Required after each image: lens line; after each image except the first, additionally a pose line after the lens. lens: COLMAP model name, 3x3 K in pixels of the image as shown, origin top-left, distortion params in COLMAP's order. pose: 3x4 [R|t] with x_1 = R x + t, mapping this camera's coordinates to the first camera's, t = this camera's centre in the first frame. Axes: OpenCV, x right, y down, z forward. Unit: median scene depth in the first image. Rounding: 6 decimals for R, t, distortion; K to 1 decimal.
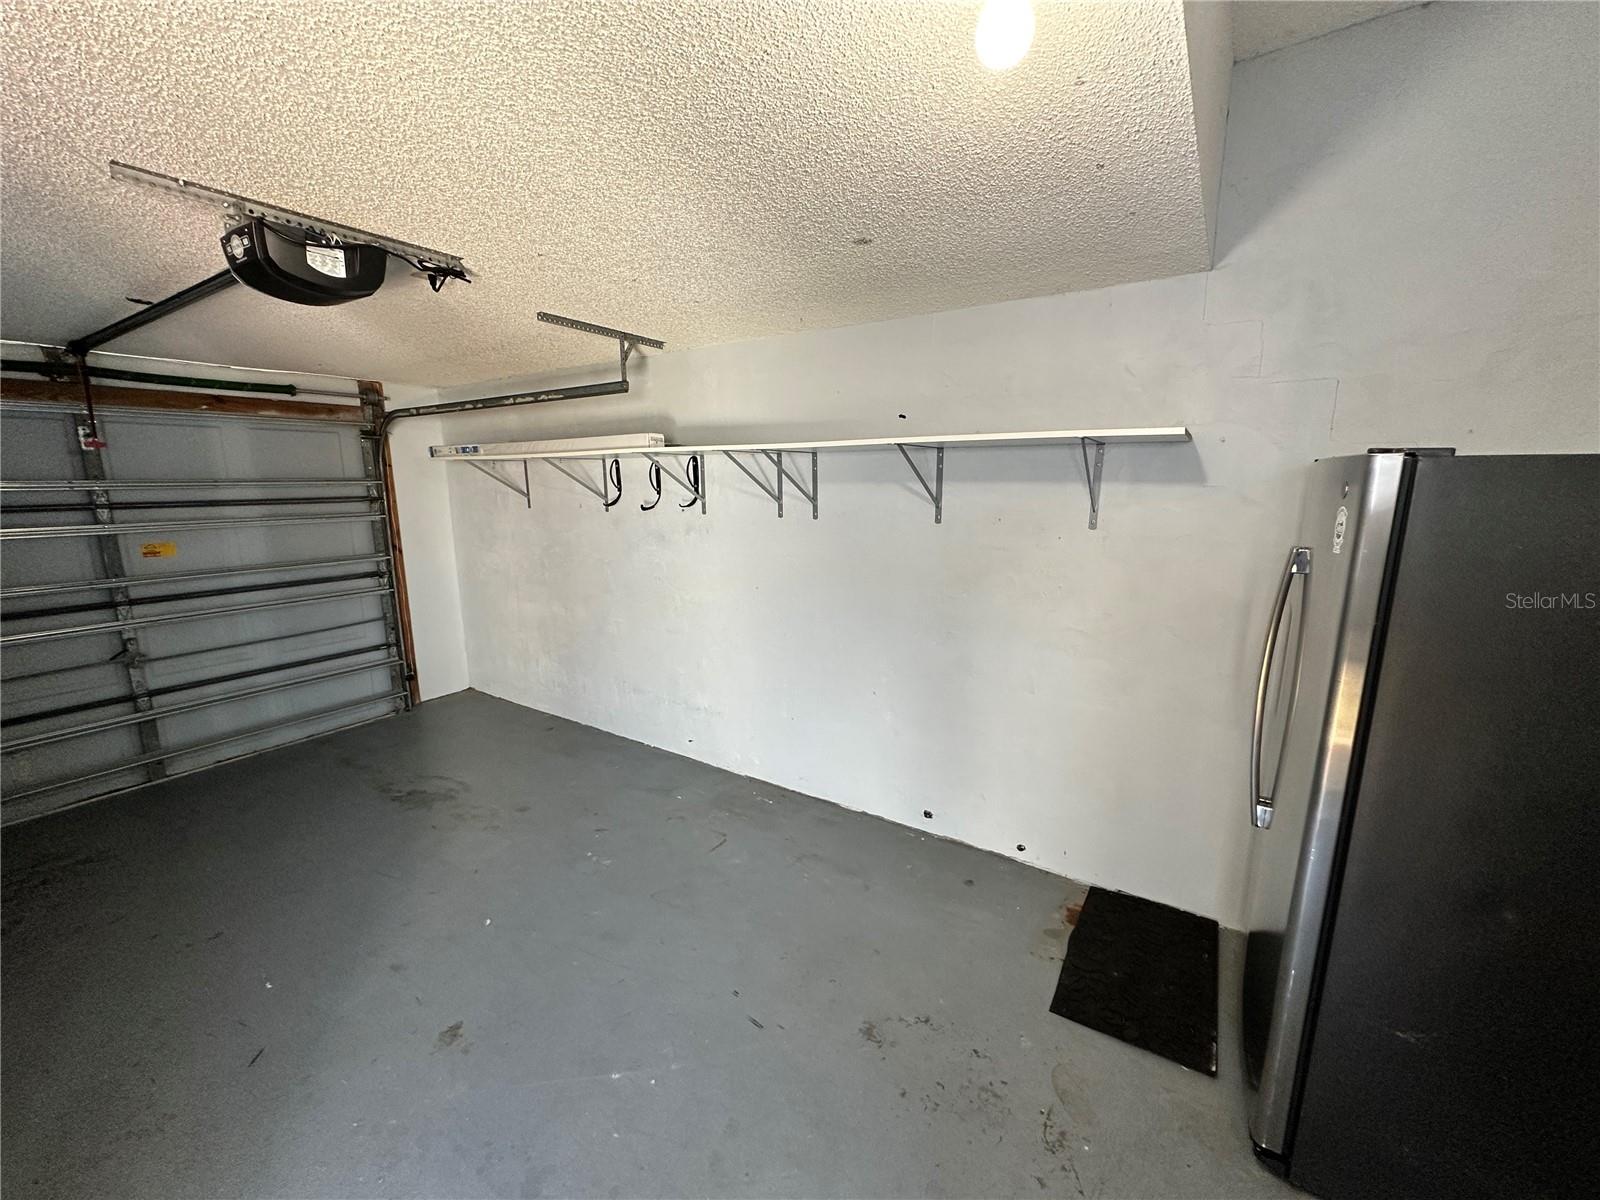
lens RADIAL K [[634.5, 0, 801.0], [0, 634.5, 599.1], [0, 0, 1]] dist [-0.002563, -0.000093]
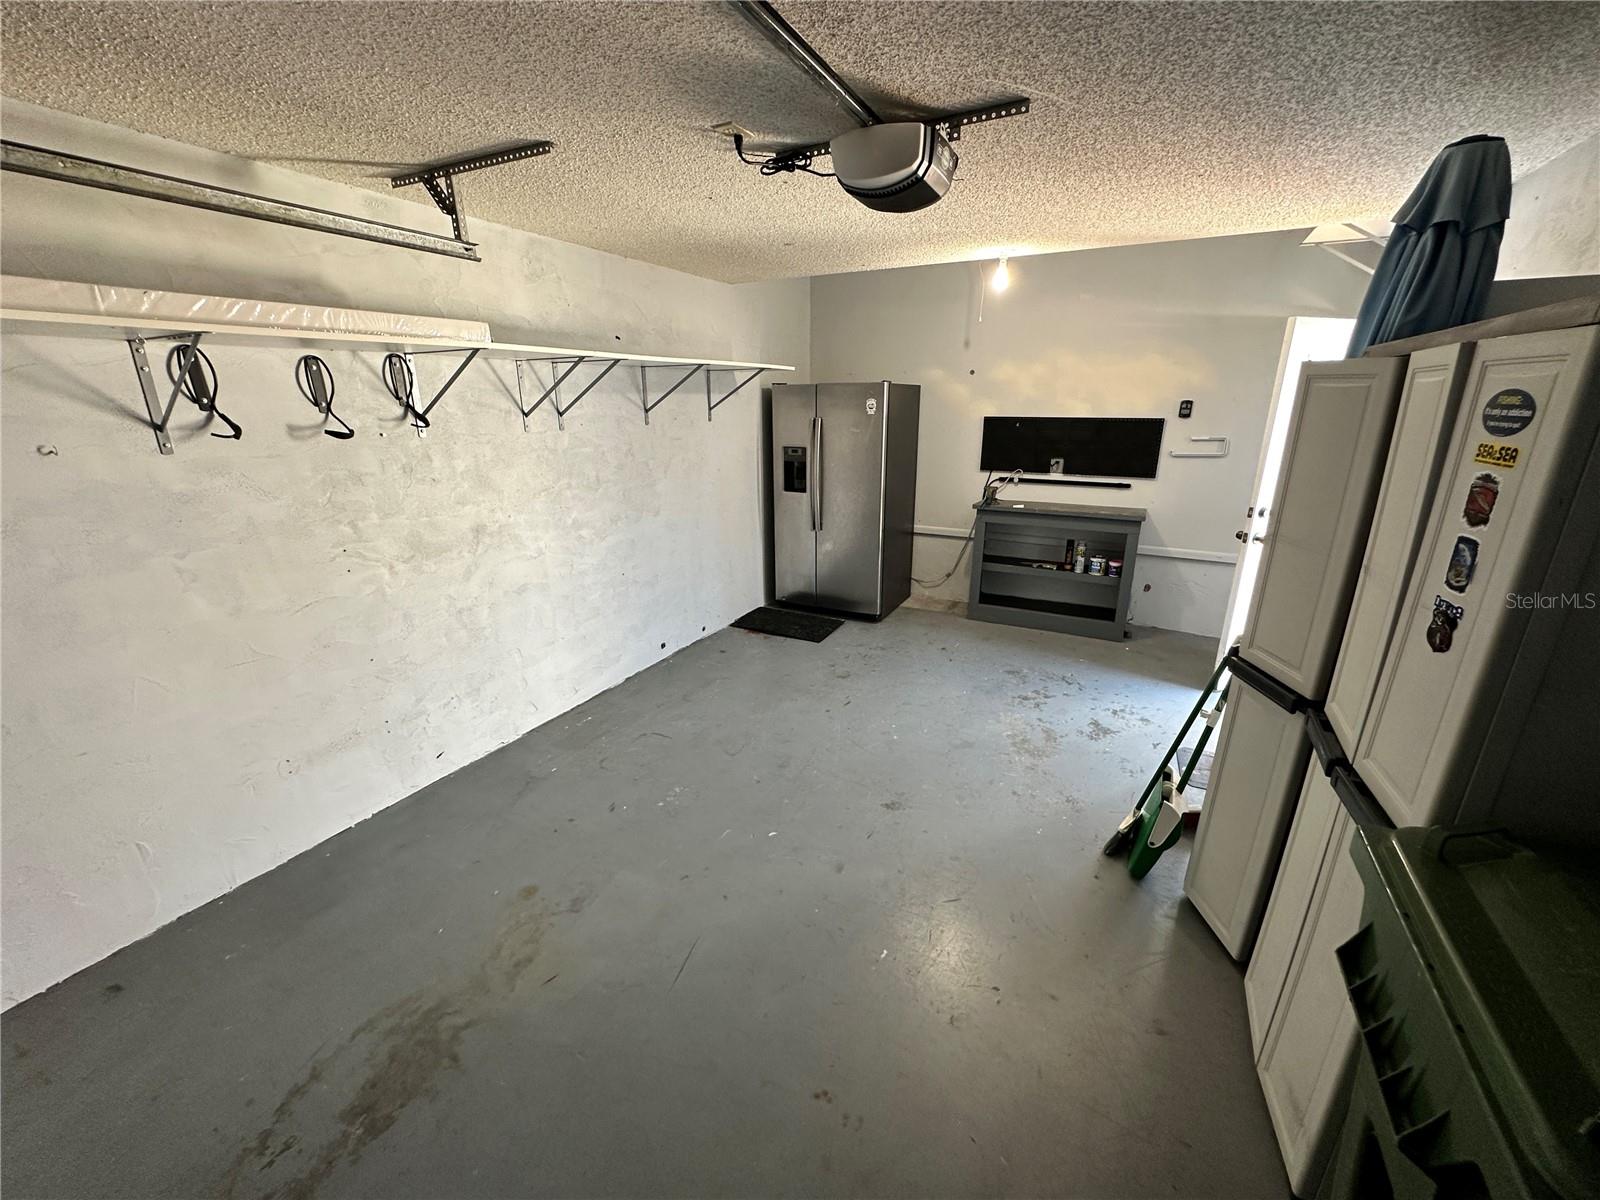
lens RADIAL K [[634.5, 0, 801.0], [0, 634.5, 599.1], [0, 0, 1]] dist [-0.002563, -0.000093]
pose [[-0.090973, -0.298851, 0.949954, -1.108299], [0.183997, 0.932442, 0.310962, -0.124509], [-0.978708, 0.203078, -0.029840, 0.741849]]
